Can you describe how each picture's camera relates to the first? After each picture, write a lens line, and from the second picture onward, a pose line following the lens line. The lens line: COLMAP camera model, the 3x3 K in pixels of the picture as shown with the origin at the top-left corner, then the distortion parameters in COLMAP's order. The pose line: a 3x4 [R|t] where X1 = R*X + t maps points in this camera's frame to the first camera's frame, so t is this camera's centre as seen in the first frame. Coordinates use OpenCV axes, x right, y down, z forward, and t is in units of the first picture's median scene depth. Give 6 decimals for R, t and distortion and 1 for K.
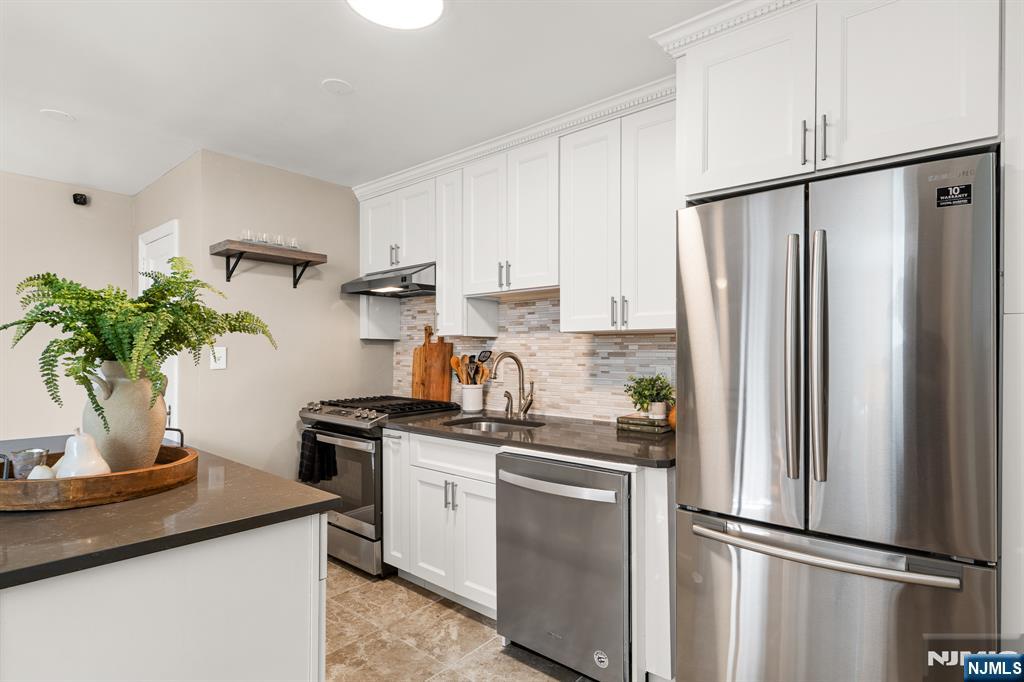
lens RADIAL K [[525.2, 0, 514.2], [0, 525.2, 349.2], [0, 0, 1]] dist [0.005070, 0.001023]
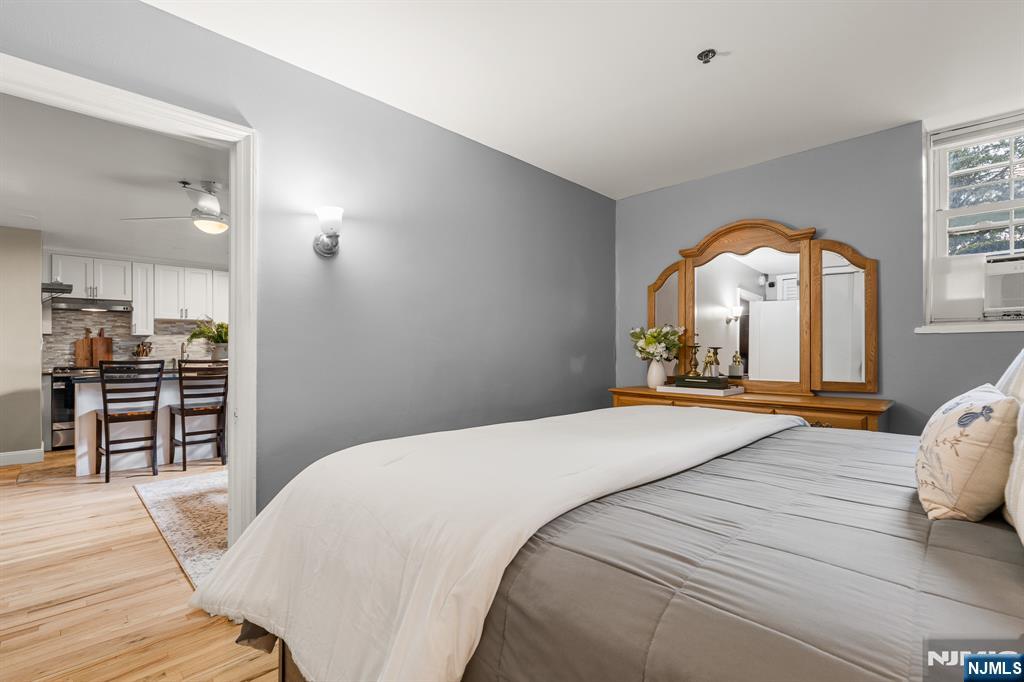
lens RADIAL K [[465.2, 0, 512.7], [0, 465.2, 348.2], [0, 0, 1]] dist [-0.003020, 0.001874]
pose [[0.079537, 0.001283, 0.996831, -2.163216], [-0.005953, 0.999982, -0.000812, 0.024876], [-0.996814, -0.005869, 0.079544, -0.805909]]
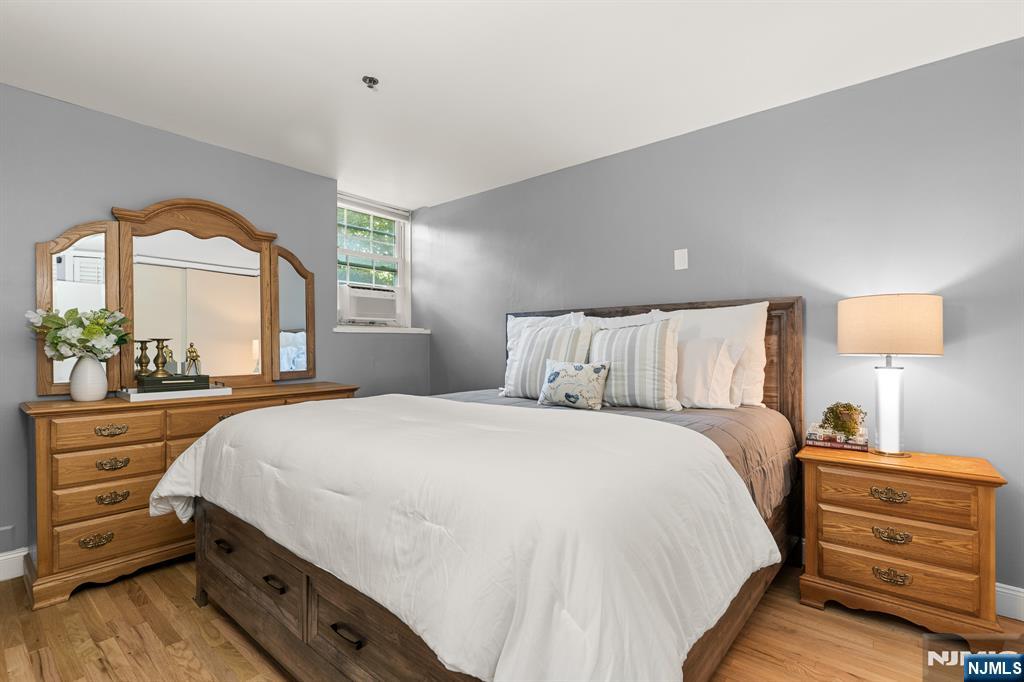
lens RADIAL K [[465.2, 0, 503.4], [0, 465.2, 352.1], [0, 0, 1]] dist [-0.003020, 0.001874]
pose [[-0.999988, -0.002095, 0.004495, -1.689086], [-0.002039, 0.999919, 0.012575, 0.028101], [-0.004521, 0.012566, -0.999911, -0.289415]]
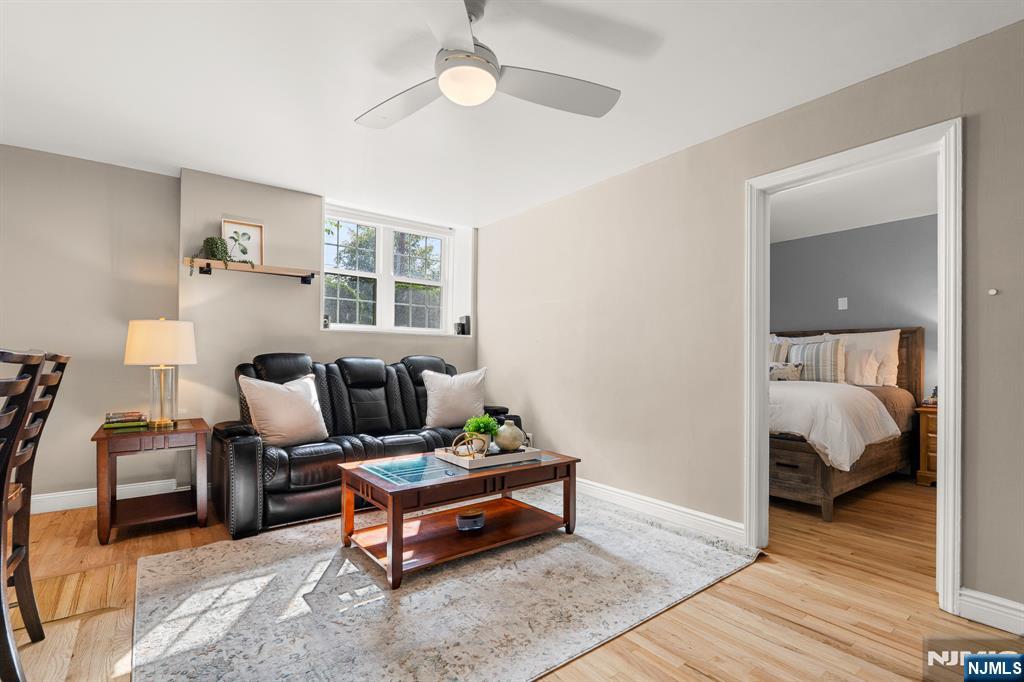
lens RADIAL K [[465.2, 0, 512.5], [0, 465.2, 360.9], [0, 0, 1]] dist [-0.003020, 0.001874]
pose [[-0.979878, -0.014625, 0.199063, -1.191578], [-0.014672, 0.999892, 0.001239, 0.068243], [-0.199059, -0.001706, -0.979986, 0.672909]]
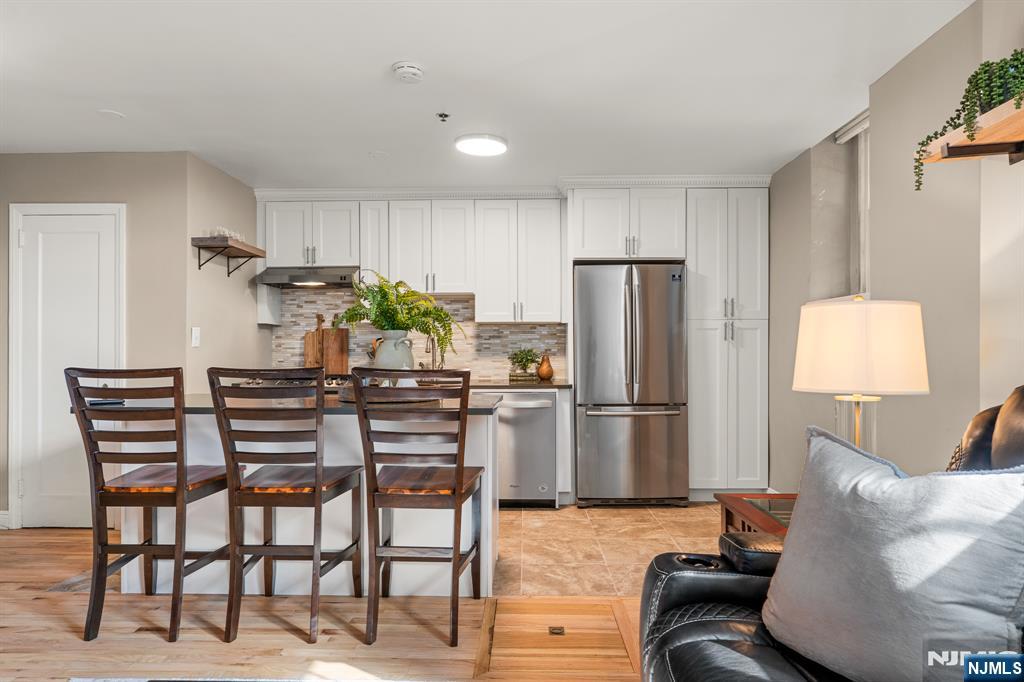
lens RADIAL K [[622.8, 0, 508.5], [0, 622.8, 350.4], [0, 0, 1]] dist [-0.003922, 0.001651]
pose [[0.772314, -0.002147, 0.635237, -0.947225], [-0.000566, 0.999992, 0.004067, 0.041596], [-0.635241, -0.003501, 0.772306, -0.482072]]
